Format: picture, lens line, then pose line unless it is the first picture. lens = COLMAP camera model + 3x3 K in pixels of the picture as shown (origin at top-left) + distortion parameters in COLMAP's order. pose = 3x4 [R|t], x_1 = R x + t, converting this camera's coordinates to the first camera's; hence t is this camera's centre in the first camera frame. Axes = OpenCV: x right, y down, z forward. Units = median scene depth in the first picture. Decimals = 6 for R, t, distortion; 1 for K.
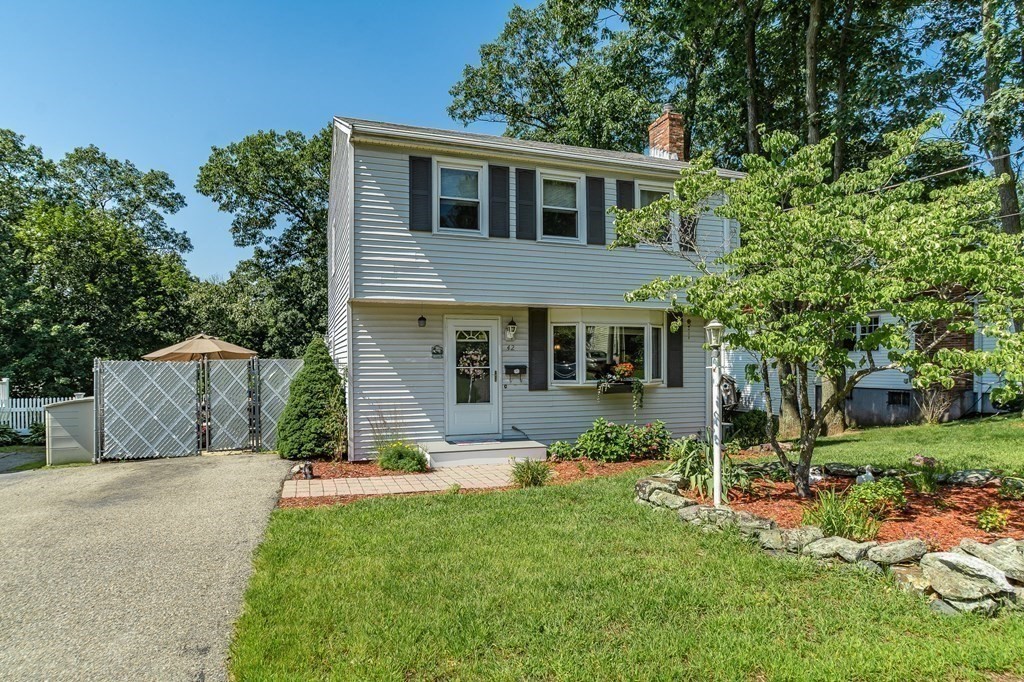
lens RADIAL K [[608.6, 0, 516.1], [0, 608.6, 349.1], [0, 0, 1]] dist [-0.022525, 0.004633]
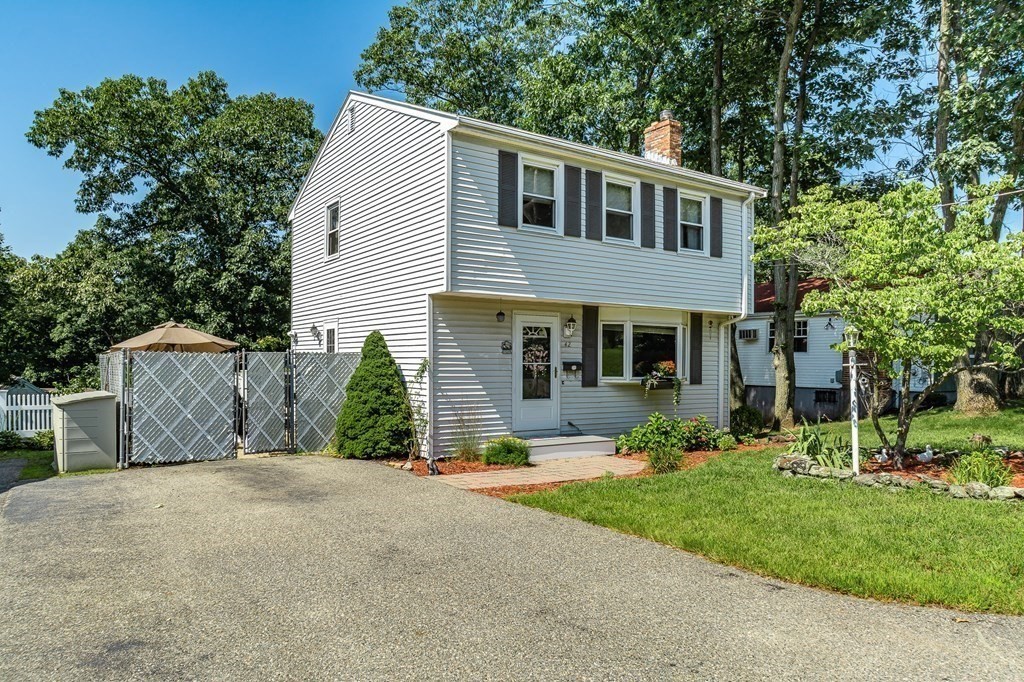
lens RADIAL K [[692.1, 0, 509.7], [0, 692.1, 348.4], [0, 0, 1]] dist [-0.040770, -0.000525]
pose [[0.967752, 0.016203, 0.251384, -0.392788], [-0.017211, 0.999850, 0.001812, 0.003900], [-0.251317, -0.006080, 0.967886, -0.090478]]
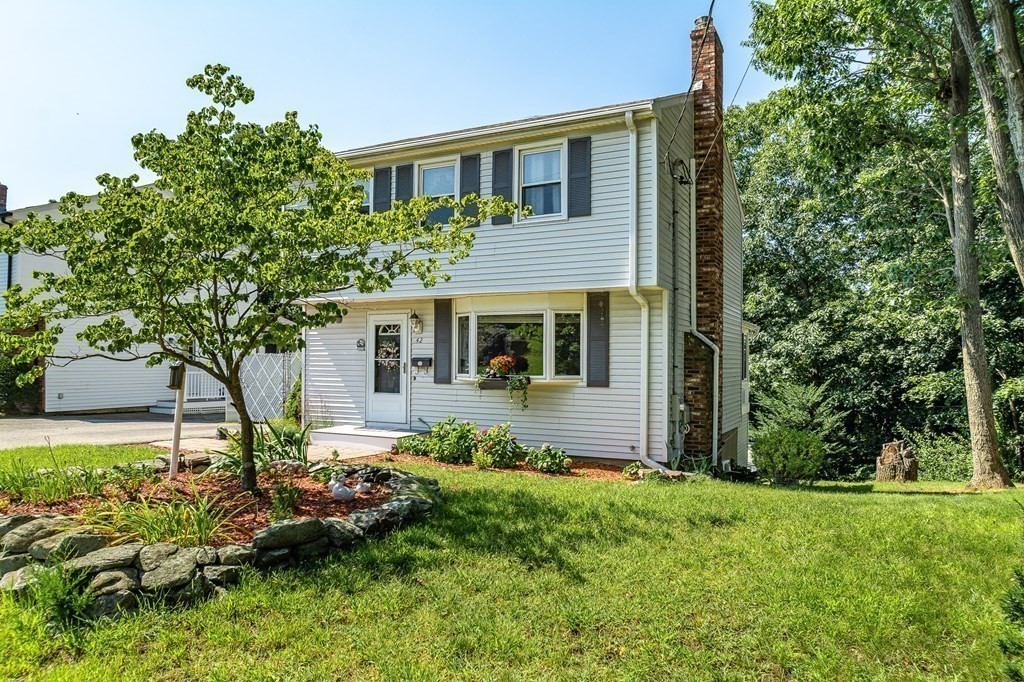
lens RADIAL K [[695.9, 0, 511.8], [0, 695.9, 339.9], [0, 0, 1]] dist [-0.004923, -0.000185]
pose [[0.678509, -0.013674, -0.734465, 0.949089], [0.007835, 0.999905, -0.011378, 0.011529], [0.734550, 0.001966, 0.678551, 0.329124]]
